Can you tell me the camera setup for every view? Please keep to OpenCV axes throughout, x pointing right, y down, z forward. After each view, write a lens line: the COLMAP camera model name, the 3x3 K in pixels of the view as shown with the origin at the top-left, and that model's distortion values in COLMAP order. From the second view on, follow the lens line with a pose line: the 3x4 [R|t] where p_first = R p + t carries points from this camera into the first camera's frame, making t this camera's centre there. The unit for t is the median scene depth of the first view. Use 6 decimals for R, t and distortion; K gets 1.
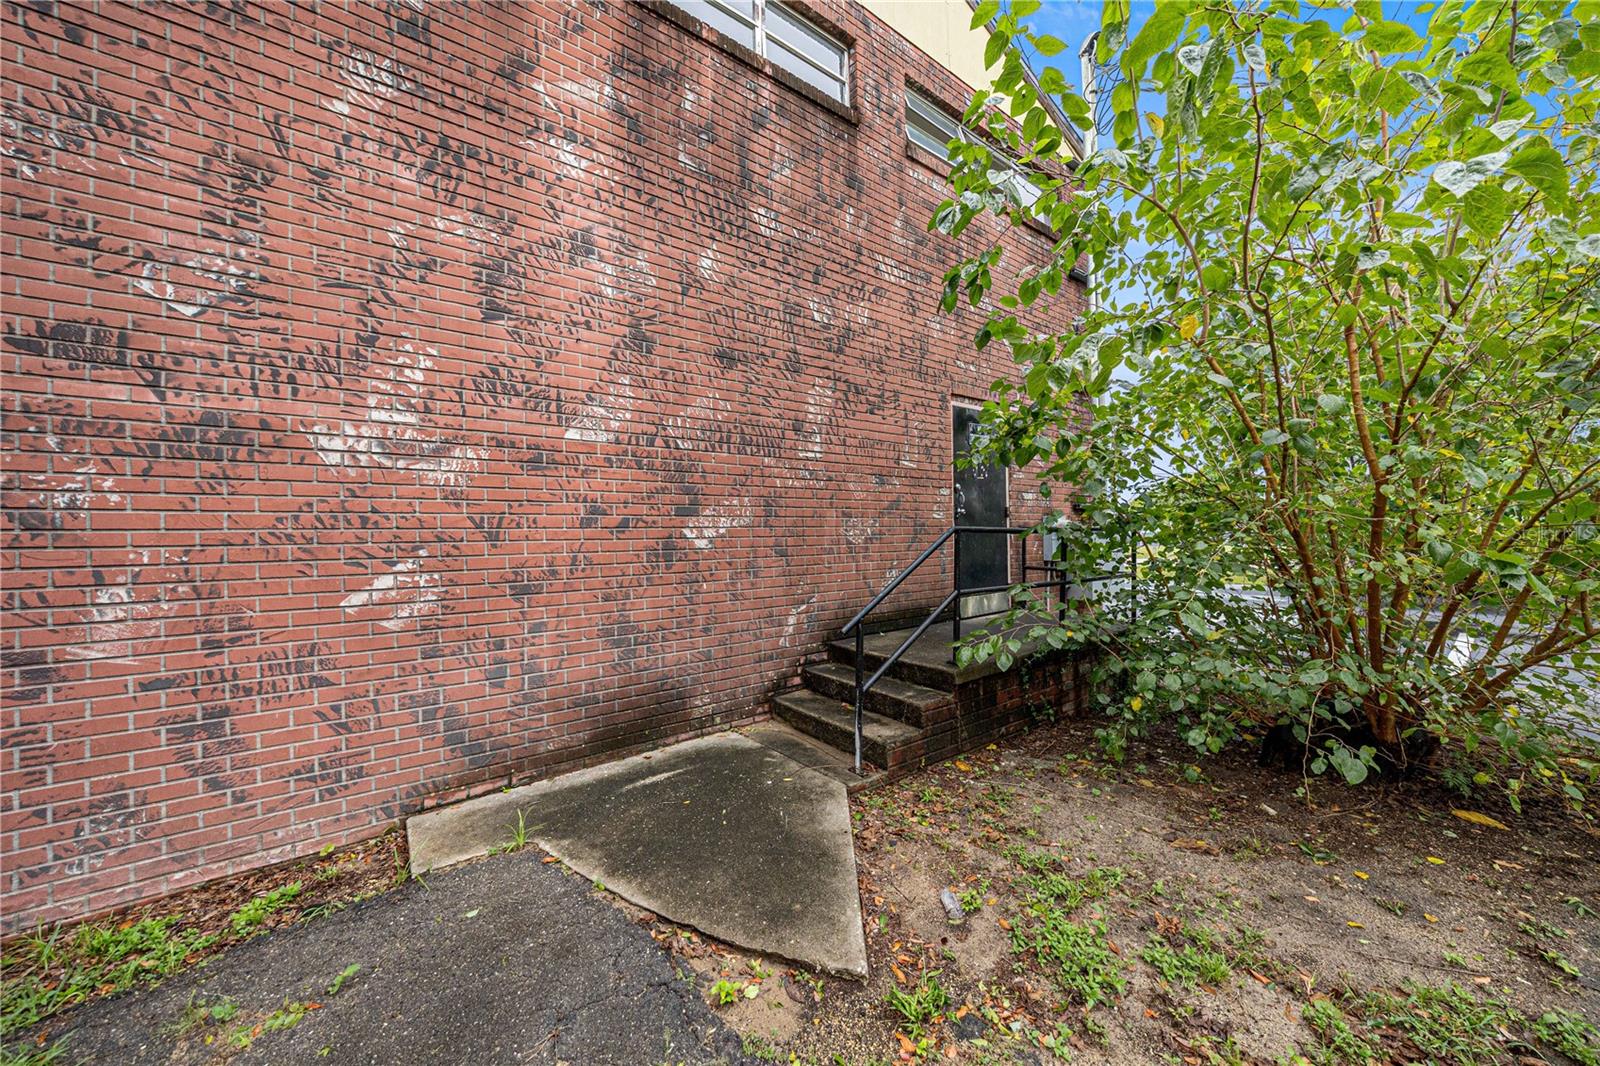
lens RADIAL K [[603.6, 0, 799.4], [0, 603.6, 533.4], [0, 0, 1]] dist [-0.001714, -0.000094]
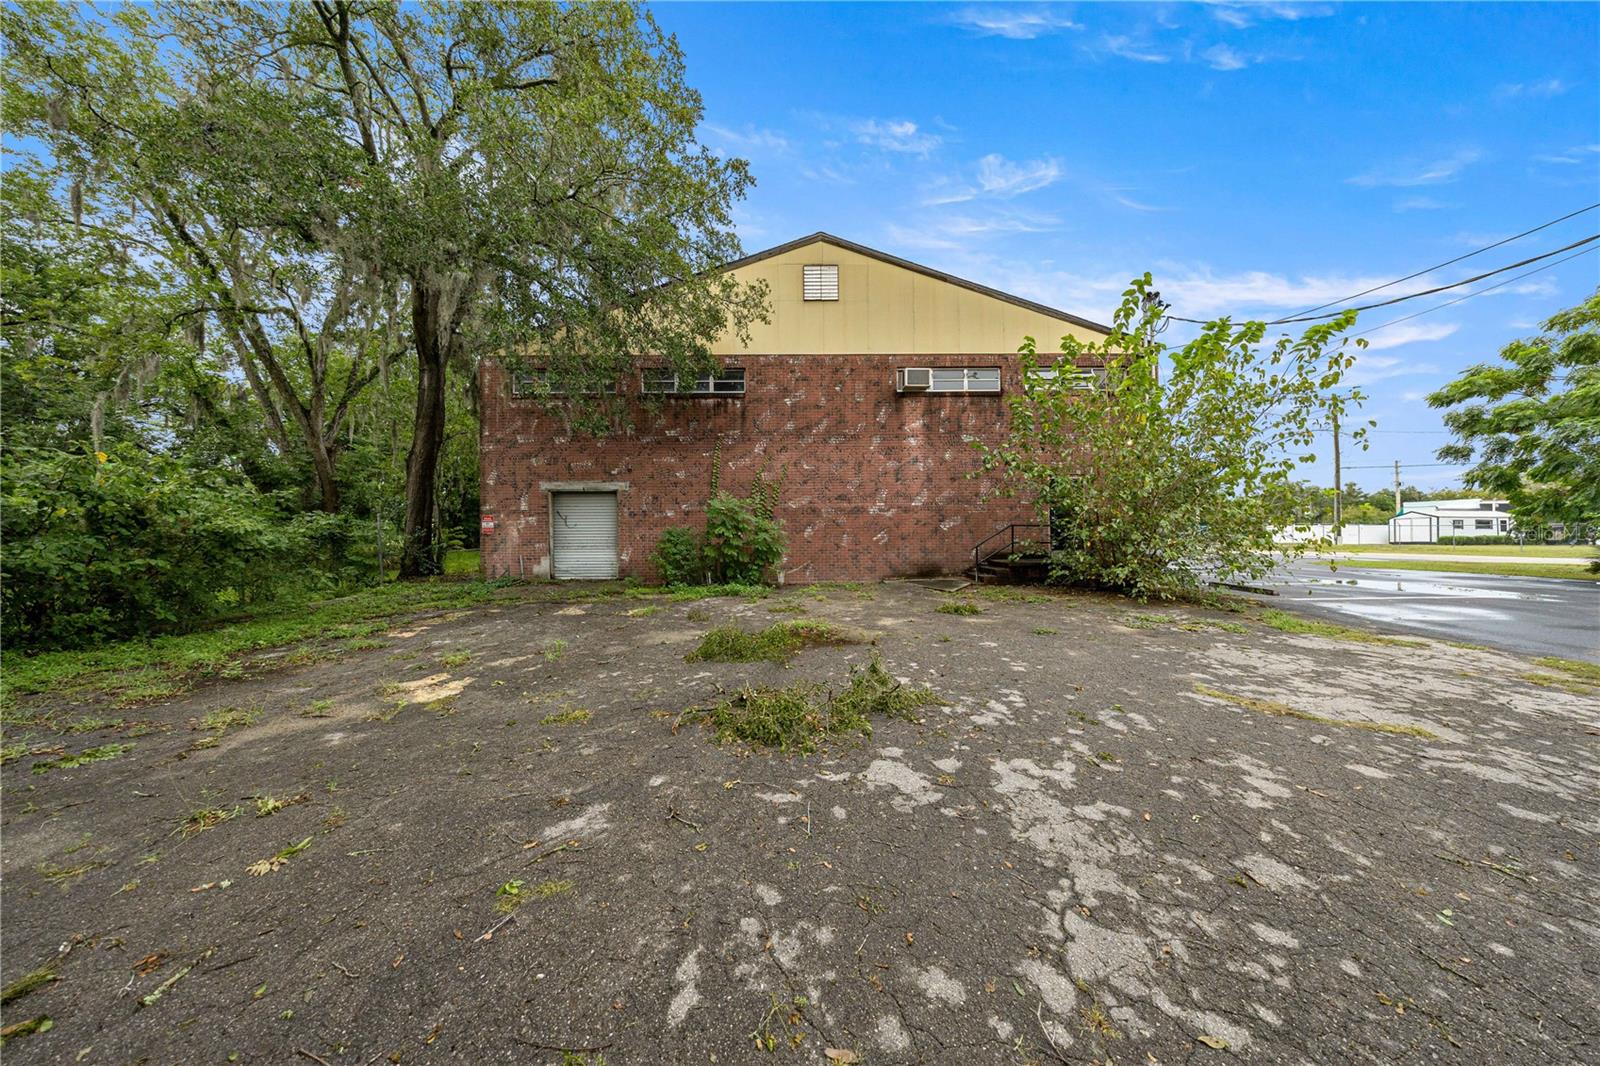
lens RADIAL K [[507.7, 0, 799.8], [0, 507.7, 531.1], [0, 0, 1]] dist [0.000471, 0.000008]
pose [[0.832042, 0.001836, -0.554710, 0.983972], [-0.000403, 0.999996, 0.002705, 0.025497], [0.554713, -0.002027, 0.832039, -2.529404]]
